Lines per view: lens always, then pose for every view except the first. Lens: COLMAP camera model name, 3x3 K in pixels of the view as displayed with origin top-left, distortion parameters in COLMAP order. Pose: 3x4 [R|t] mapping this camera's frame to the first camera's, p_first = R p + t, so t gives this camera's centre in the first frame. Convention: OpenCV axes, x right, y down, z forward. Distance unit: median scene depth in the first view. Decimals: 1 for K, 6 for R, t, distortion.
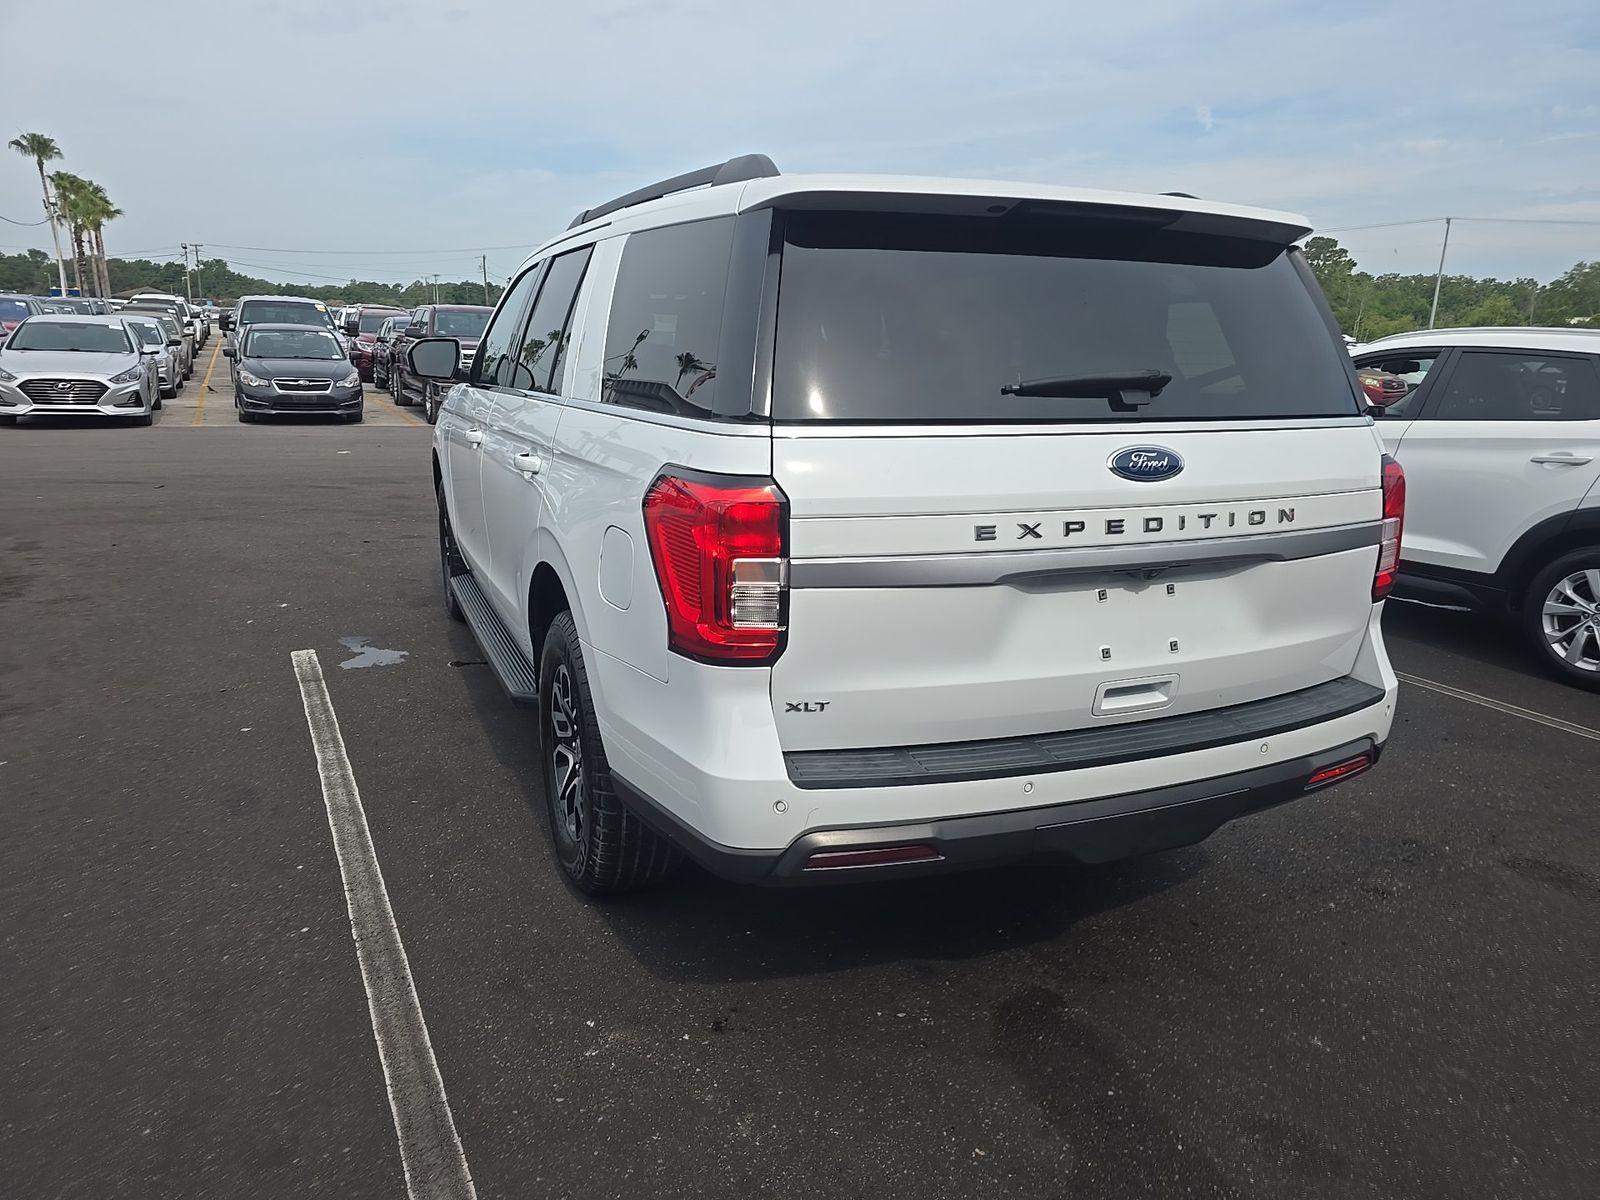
lens RADIAL K [[1082.6, 0, 800.0], [0, 1082.6, 600.0], [0, 0, 1]] dist [0.043222, -0.030910]
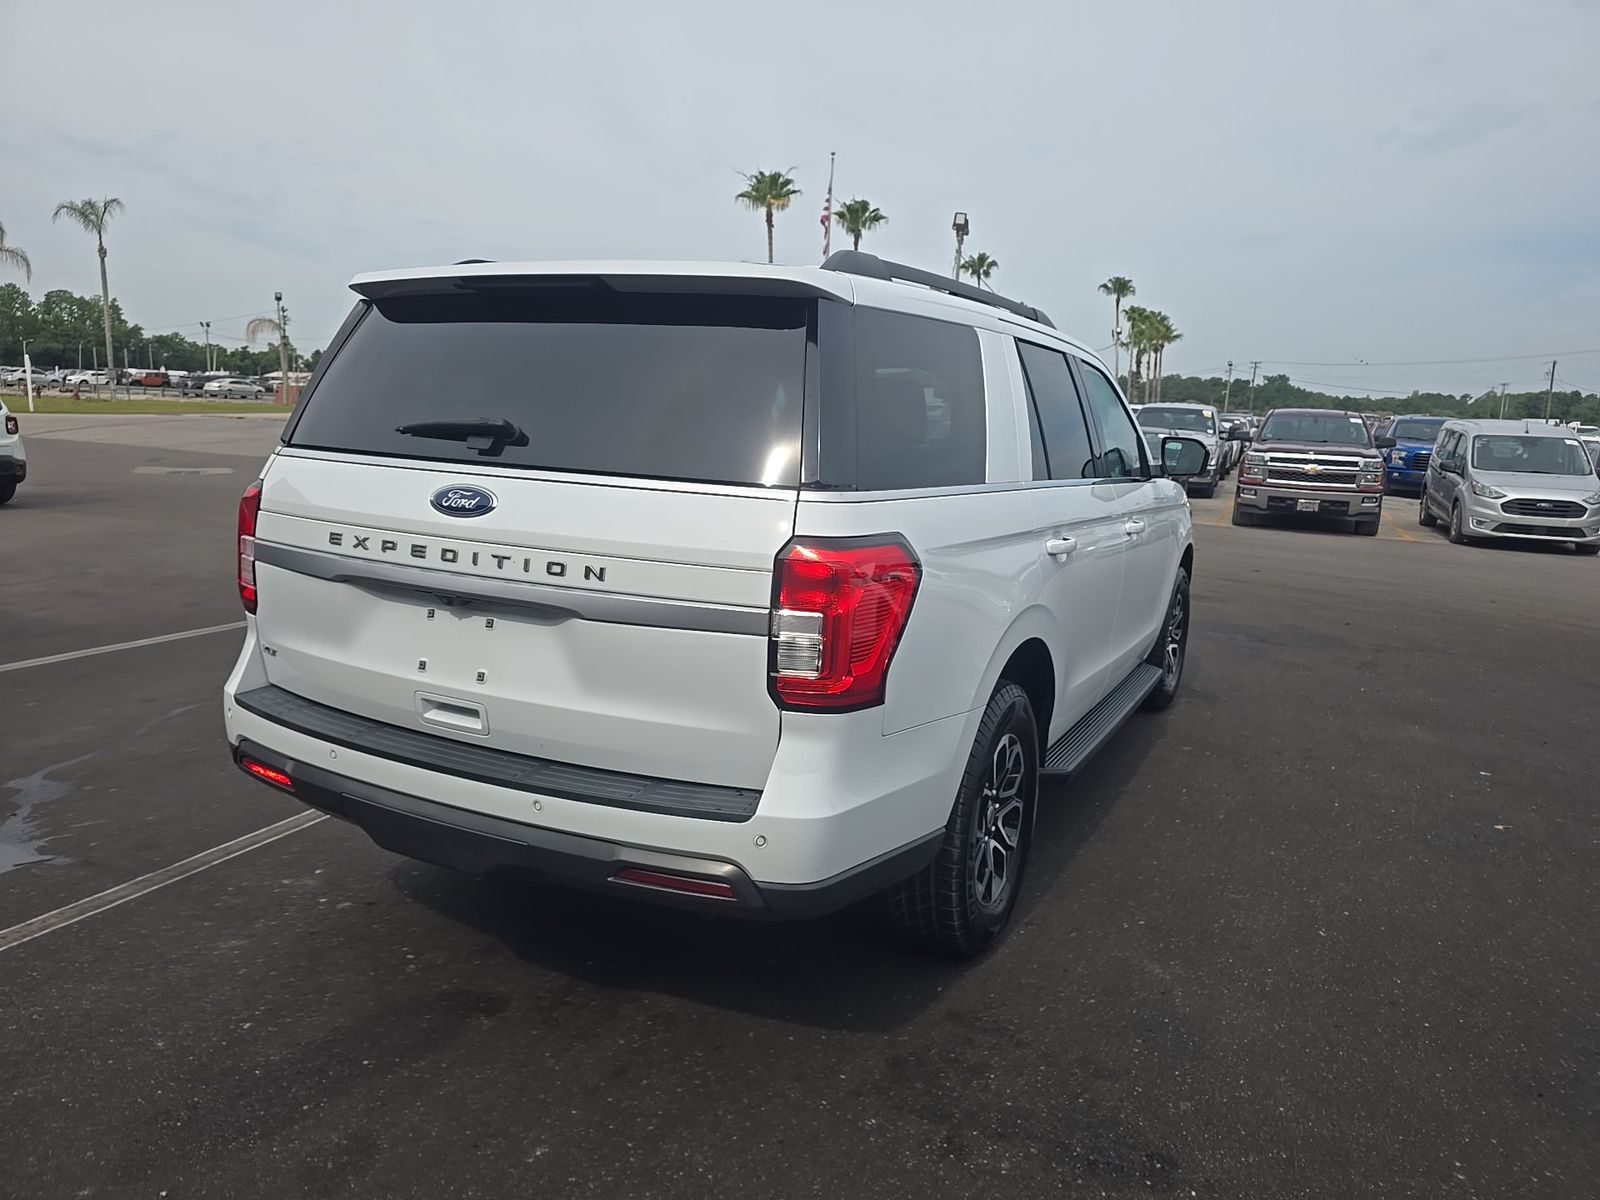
lens RADIAL K [[1087.6, 0, 826.2], [0, 1087.6, 597.8], [0, 0, 1]] dist [0.045582, -0.041588]
pose [[0.635856, 0.135357, -0.759846, 1.358136], [-0.211081, 0.977465, -0.002515, -0.101087], [0.742383, 0.161988, 0.650098, 0.551184]]
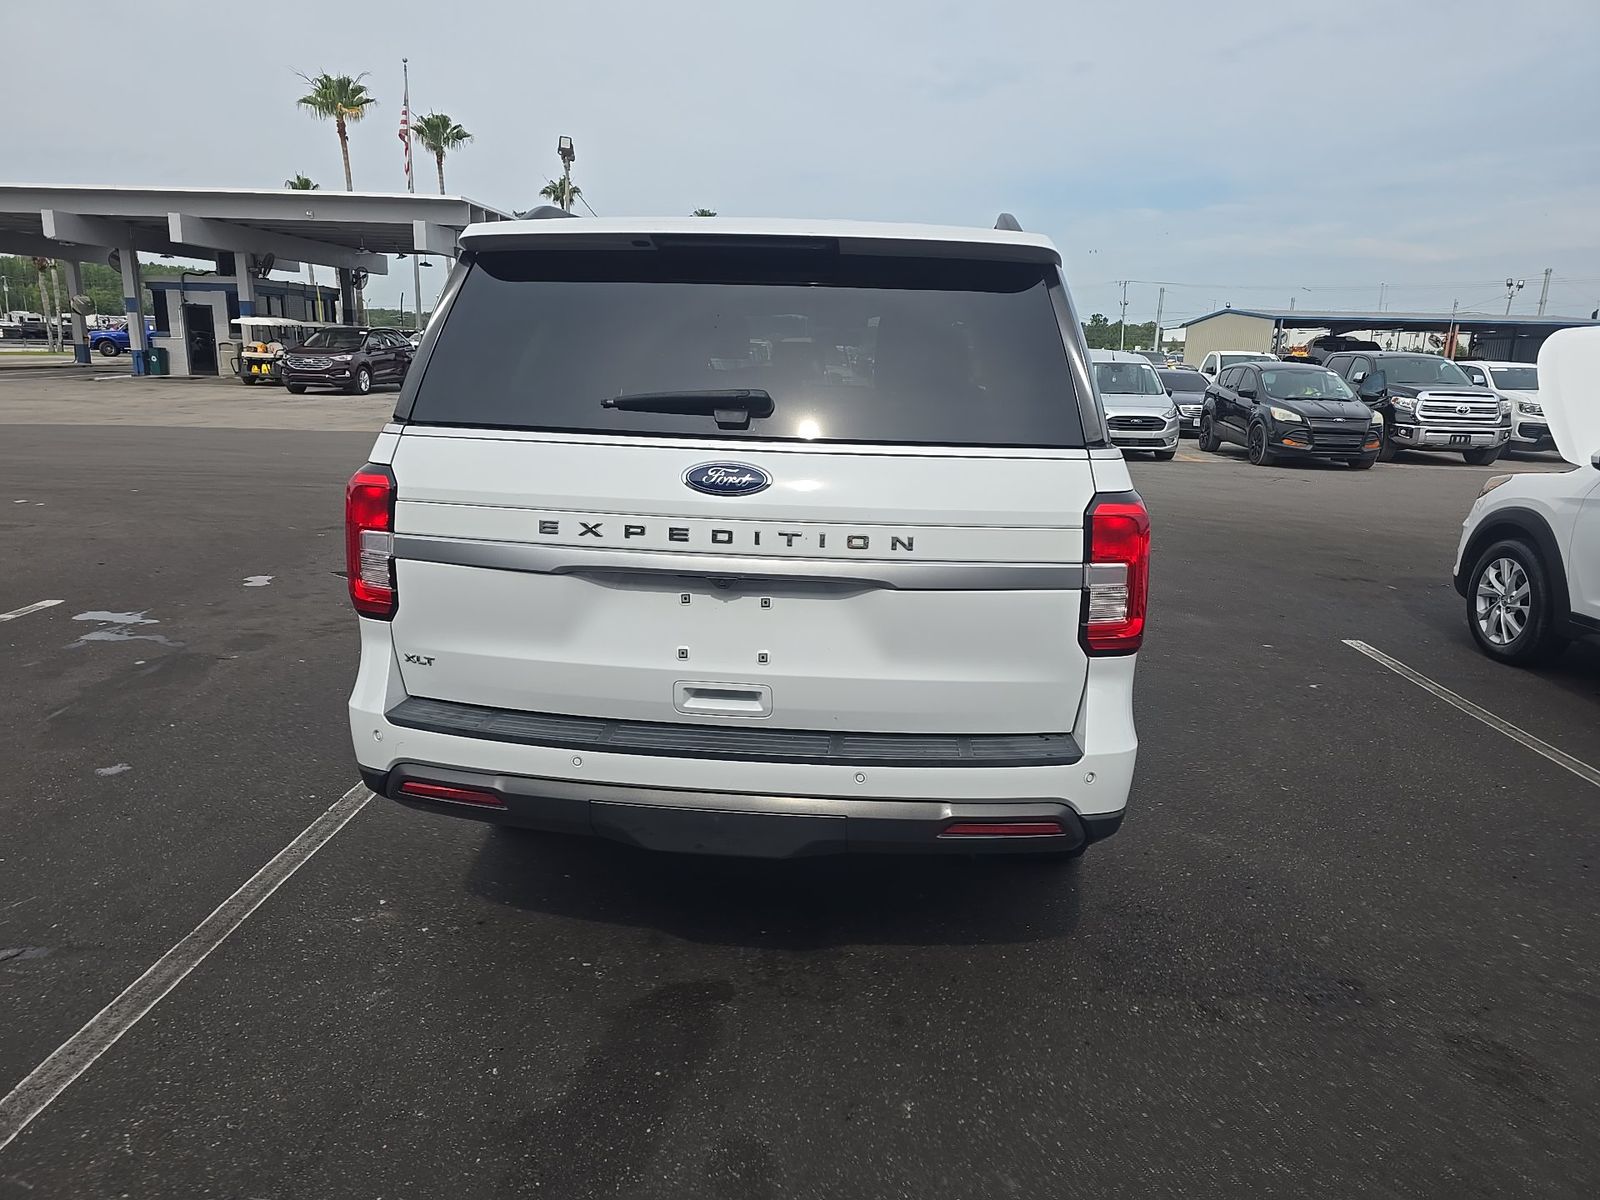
lens RADIAL K [[1073.2, 0, 838.1], [0, 1073.2, 588.0], [0, 0, 1]] dist [0.056963, -0.040450]
pose [[0.873969, 0.102818, -0.474981, 0.886253], [-0.122532, 0.992408, -0.010636, -0.021815], [0.470281, 0.067496, 0.879932, 0.138116]]
